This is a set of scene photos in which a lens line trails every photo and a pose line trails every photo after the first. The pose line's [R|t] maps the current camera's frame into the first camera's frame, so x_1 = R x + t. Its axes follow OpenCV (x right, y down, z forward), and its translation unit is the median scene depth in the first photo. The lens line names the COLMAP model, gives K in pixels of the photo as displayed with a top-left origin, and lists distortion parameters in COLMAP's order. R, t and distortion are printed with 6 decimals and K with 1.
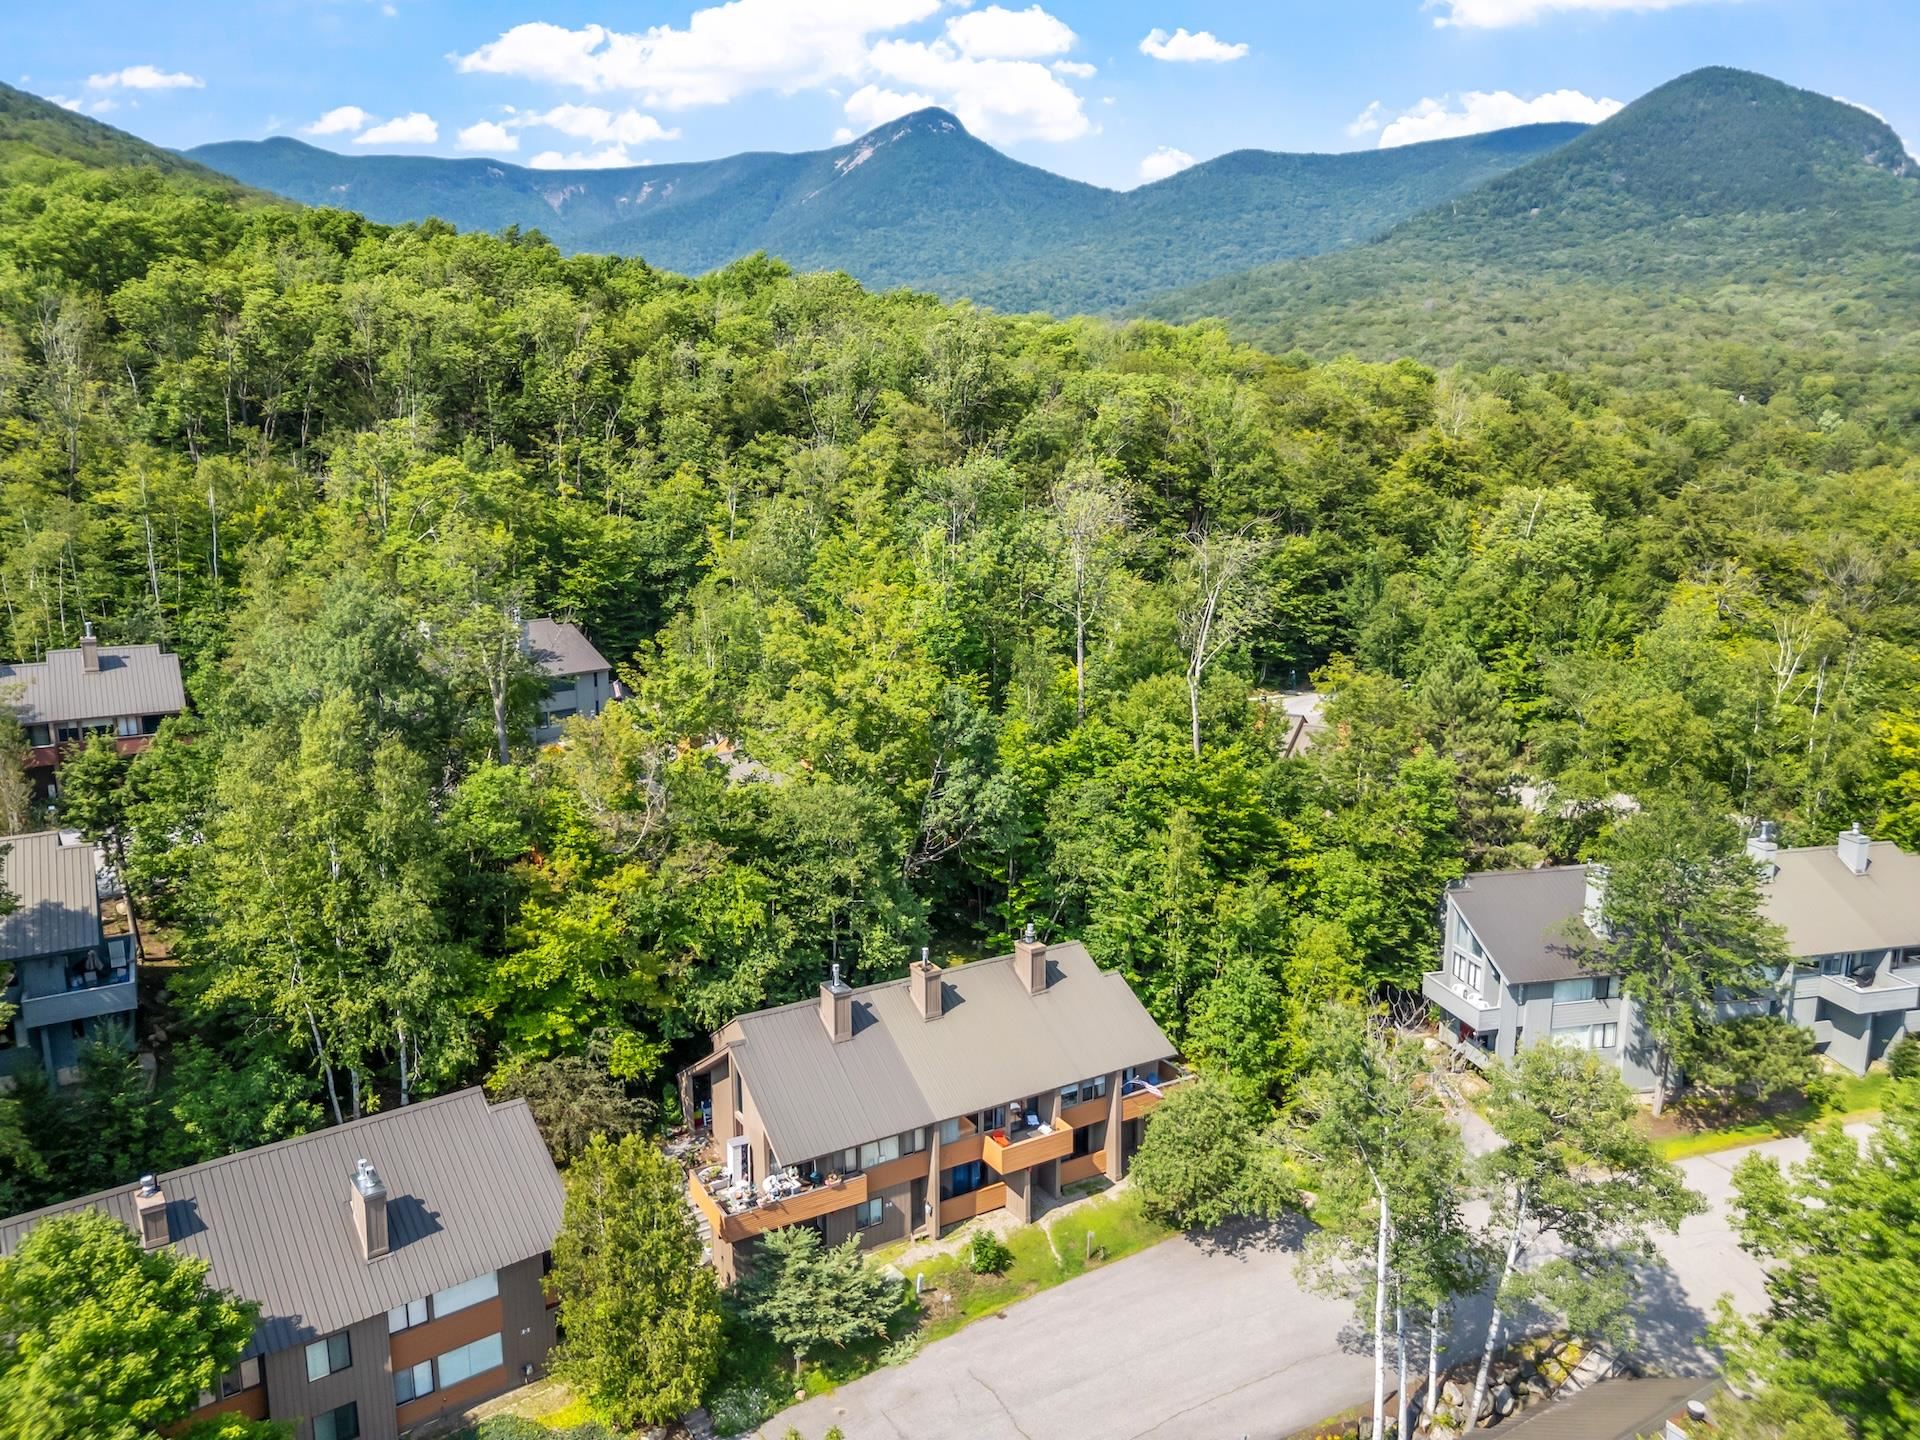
lens RADIAL K [[1350.4, 0, 952.0], [0, 1350.4, 720.2], [0, 0, 1]] dist [0.044102, -0.038378]
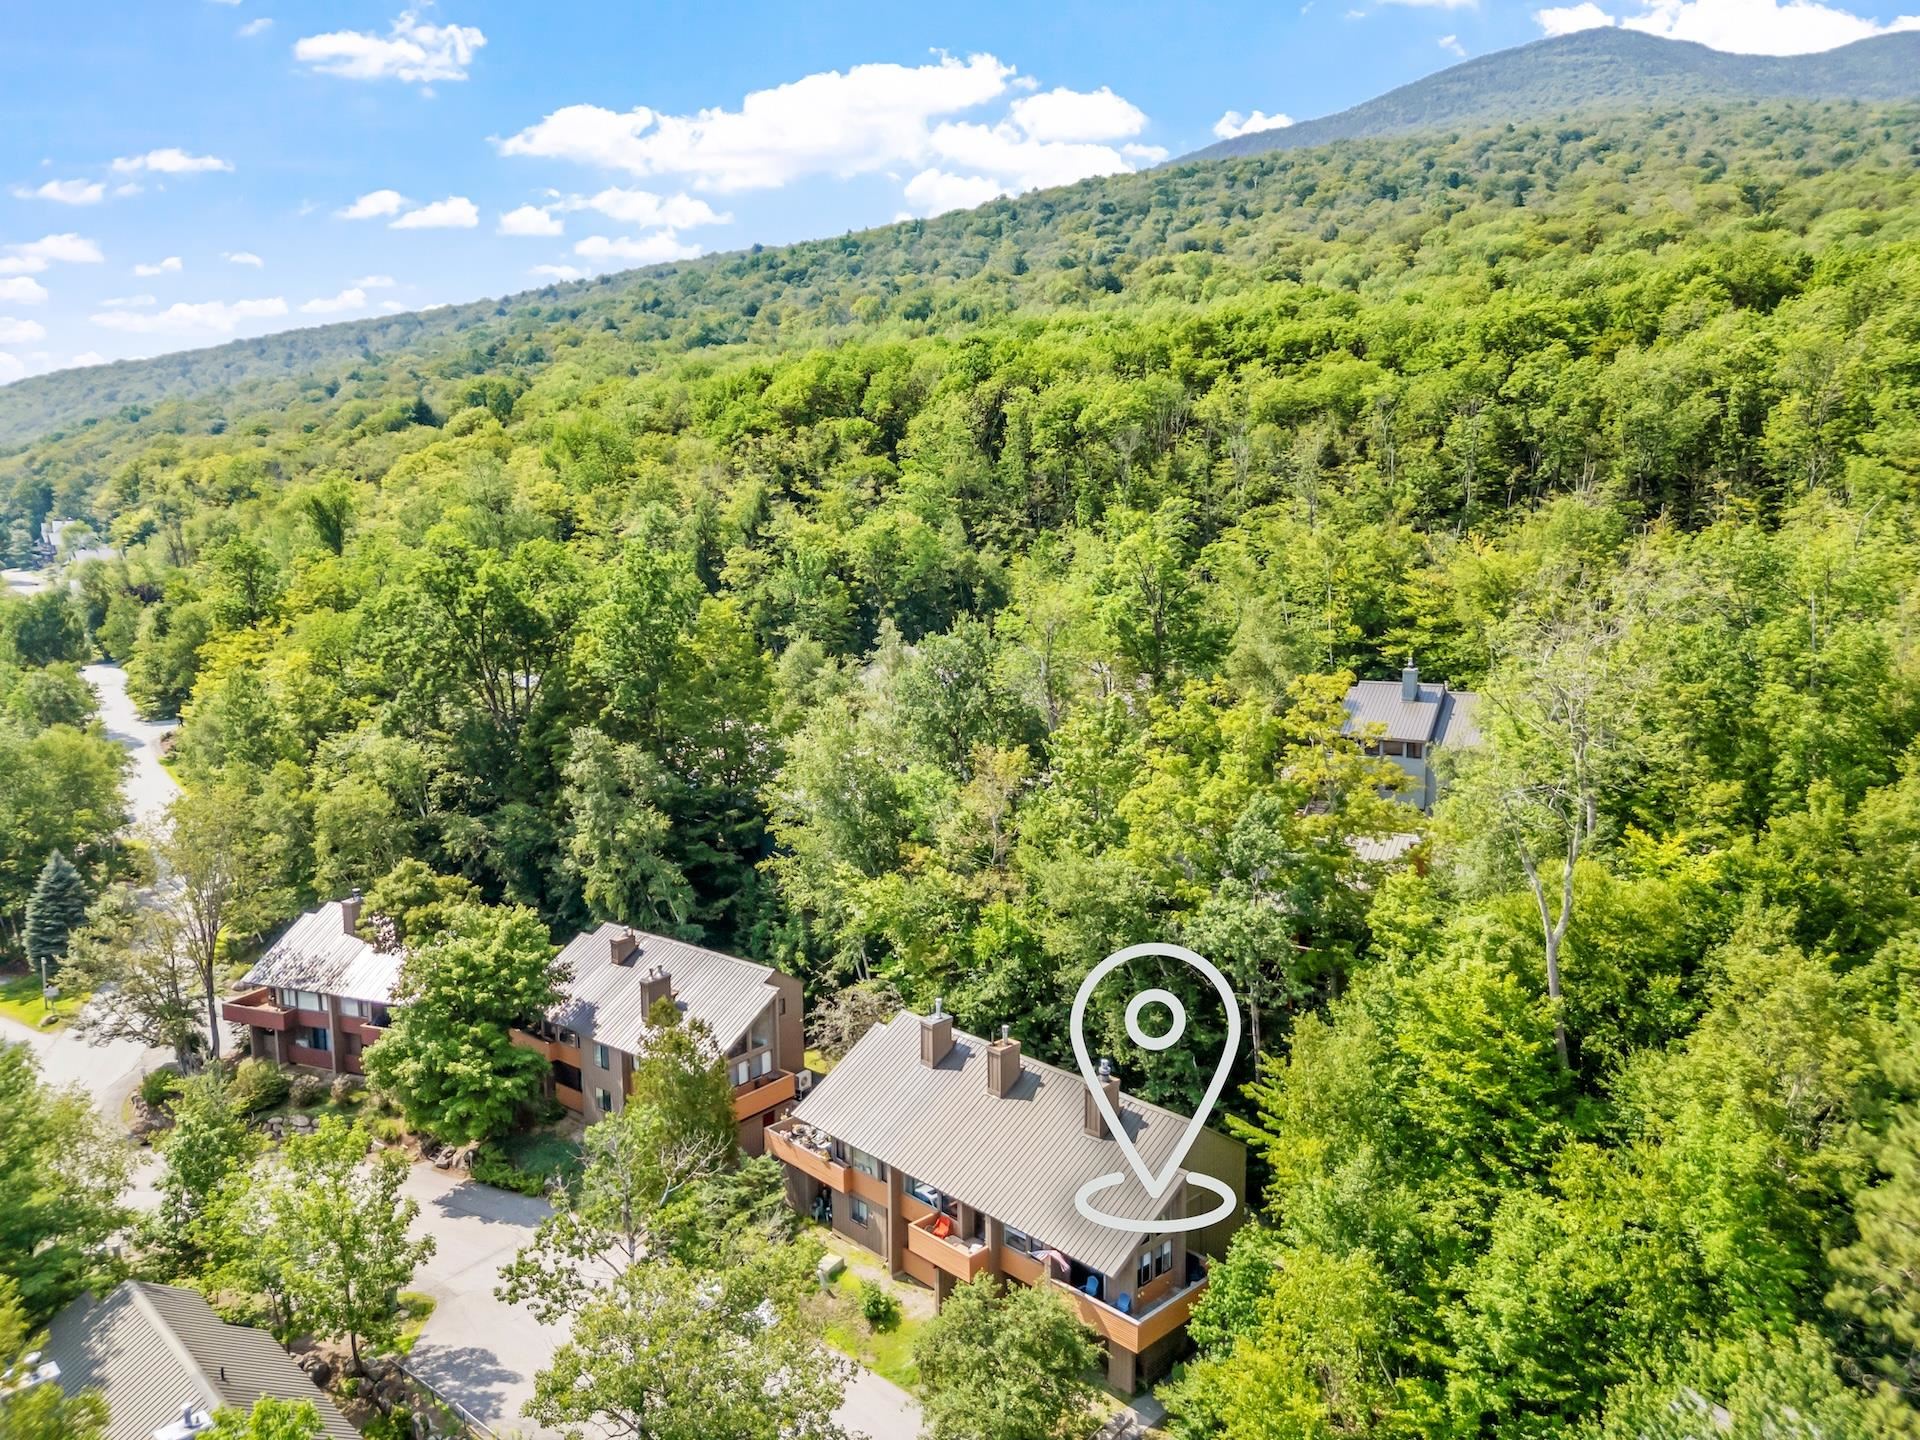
lens RADIAL K [[1350.4, 0, 952.0], [0, 1350.4, 720.2], [0, 0, 1]] dist [0.044102, -0.038378]
pose [[0.236478, 0.138773, -0.961676, 0.944639], [-0.172964, 0.979952, 0.098878, -0.148806], [0.956118, 0.142953, 0.255740, 0.703955]]
